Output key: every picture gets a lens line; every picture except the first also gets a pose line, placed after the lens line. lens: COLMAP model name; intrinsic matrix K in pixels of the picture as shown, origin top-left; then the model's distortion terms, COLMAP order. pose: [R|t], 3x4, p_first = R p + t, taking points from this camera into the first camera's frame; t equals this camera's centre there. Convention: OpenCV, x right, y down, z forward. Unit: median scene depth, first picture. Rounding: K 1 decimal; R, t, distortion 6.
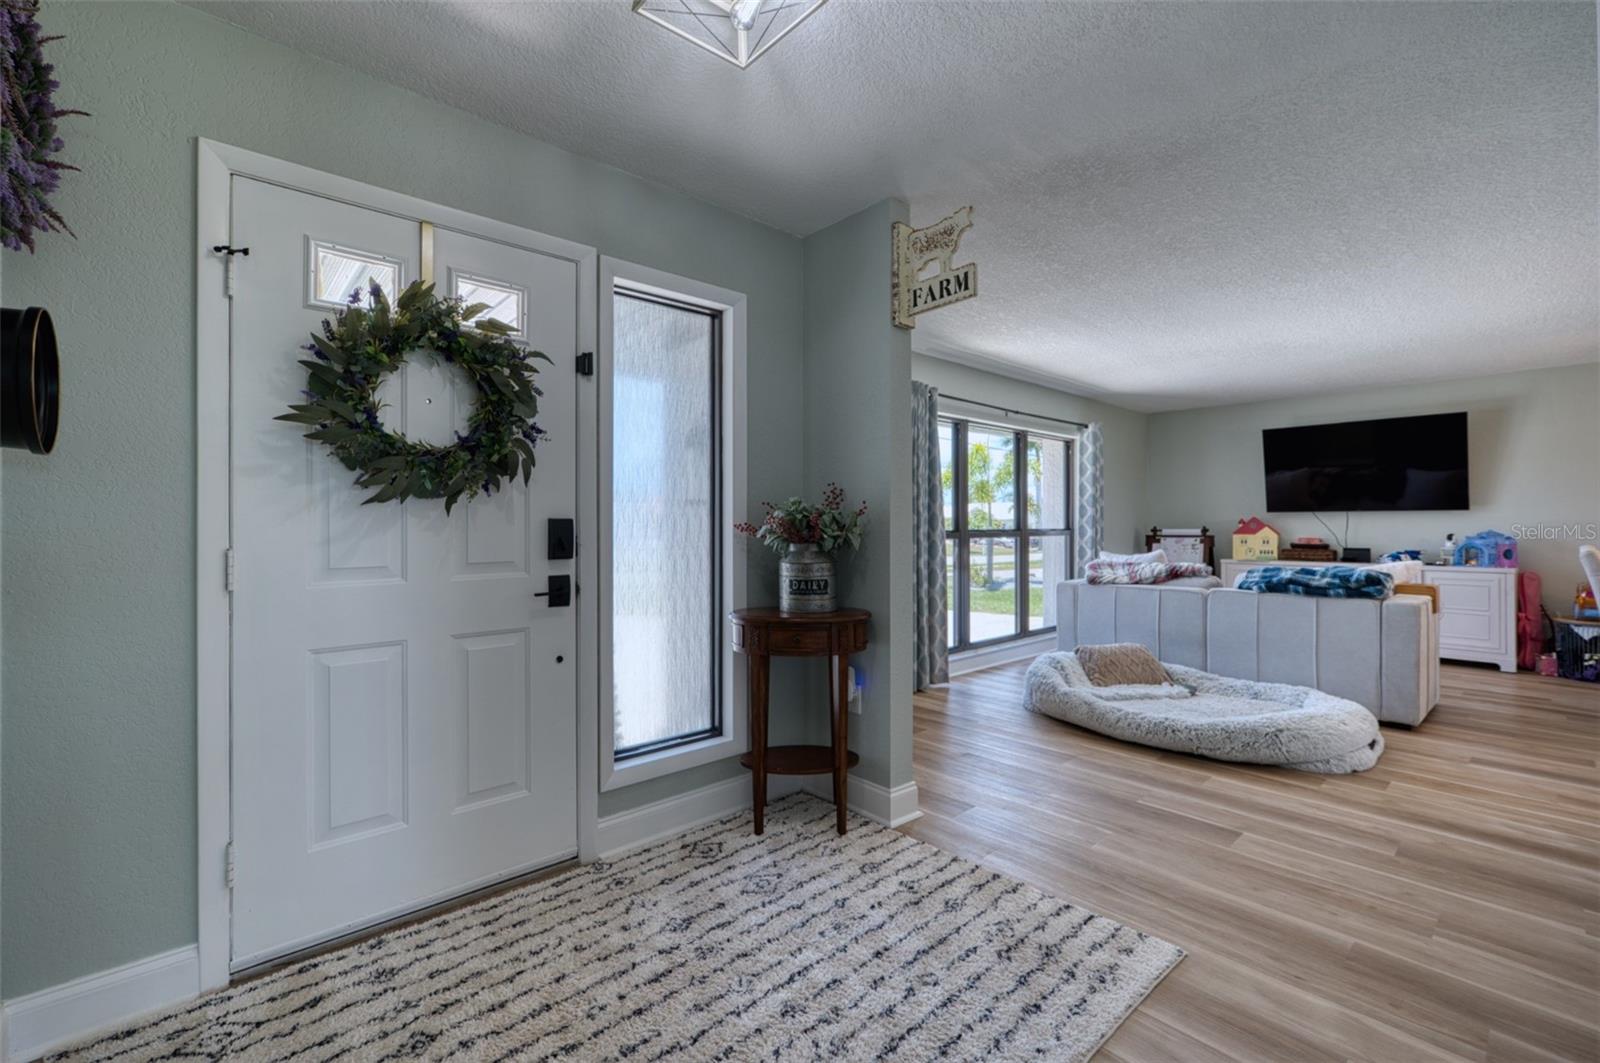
lens RADIAL K [[681.7, 0, 811.4], [0, 681.7, 514.6], [0, 0, 1]] dist [0.012717, 0.000397]
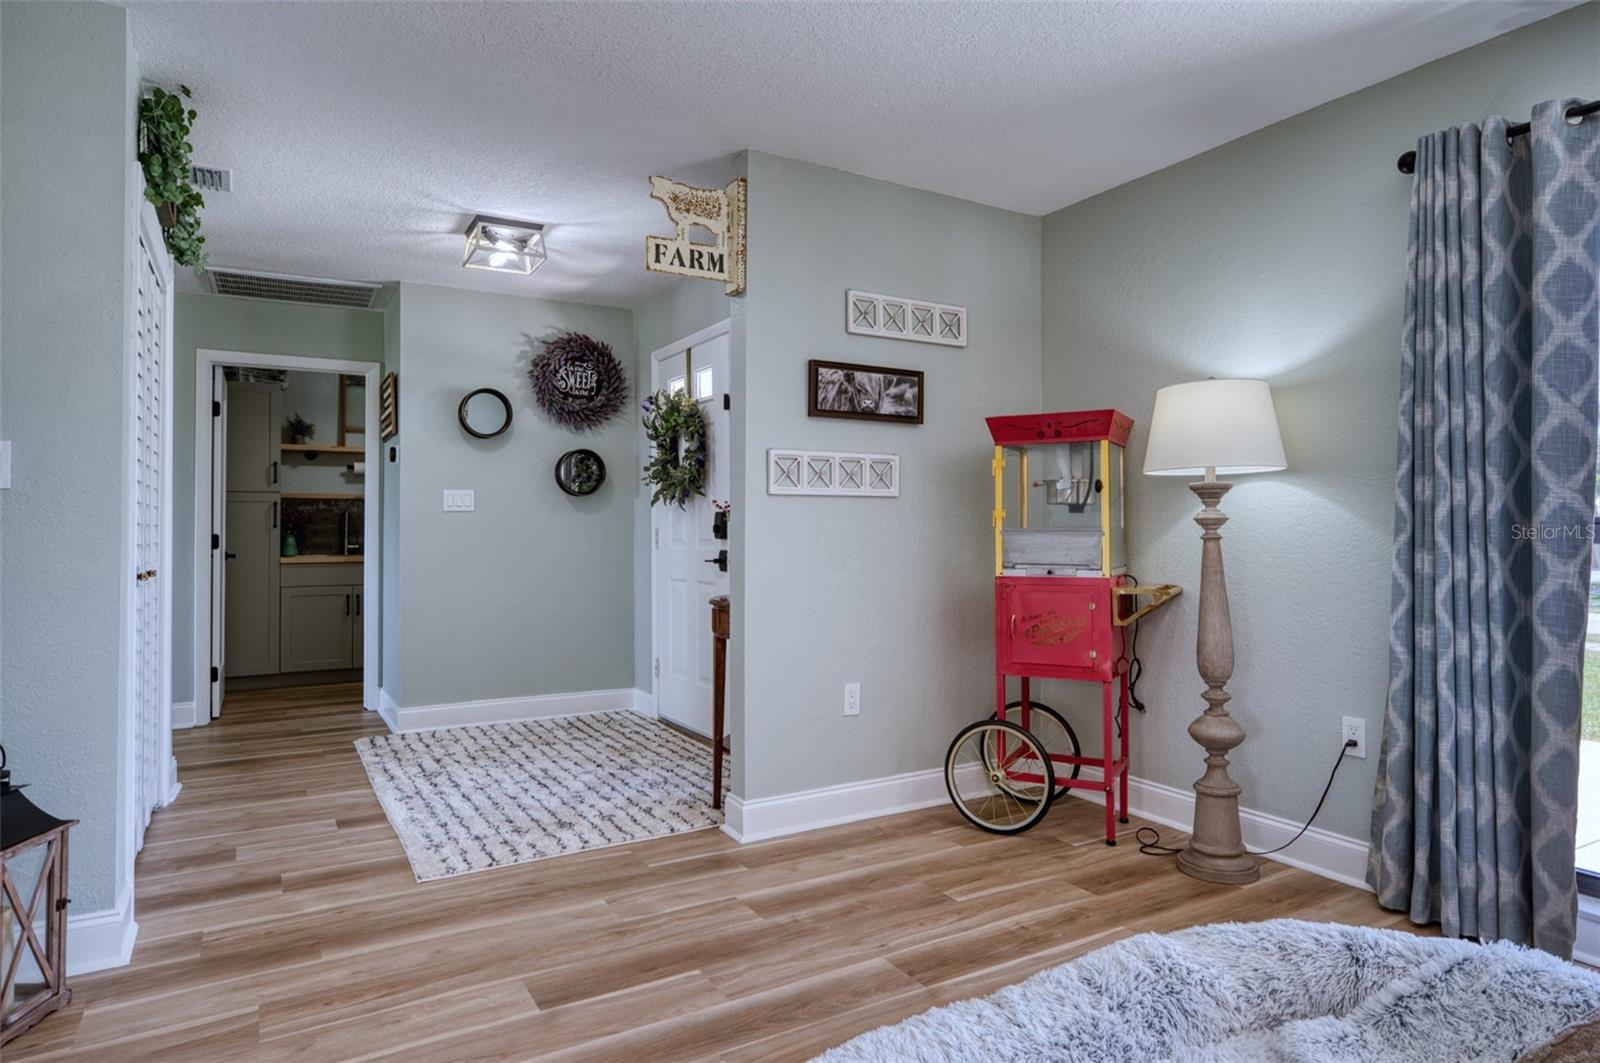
lens RADIAL K [[932.5, 0, 795.7], [0, 932.5, 528.7], [0, 0, 1]] dist [-0.007092, -0.000832]
pose [[-0.215180, -0.001957, -0.976572, 0.635534], [0.017094, 0.999837, -0.005771, 0.023359], [0.976425, -0.017935, -0.215112, 0.647062]]
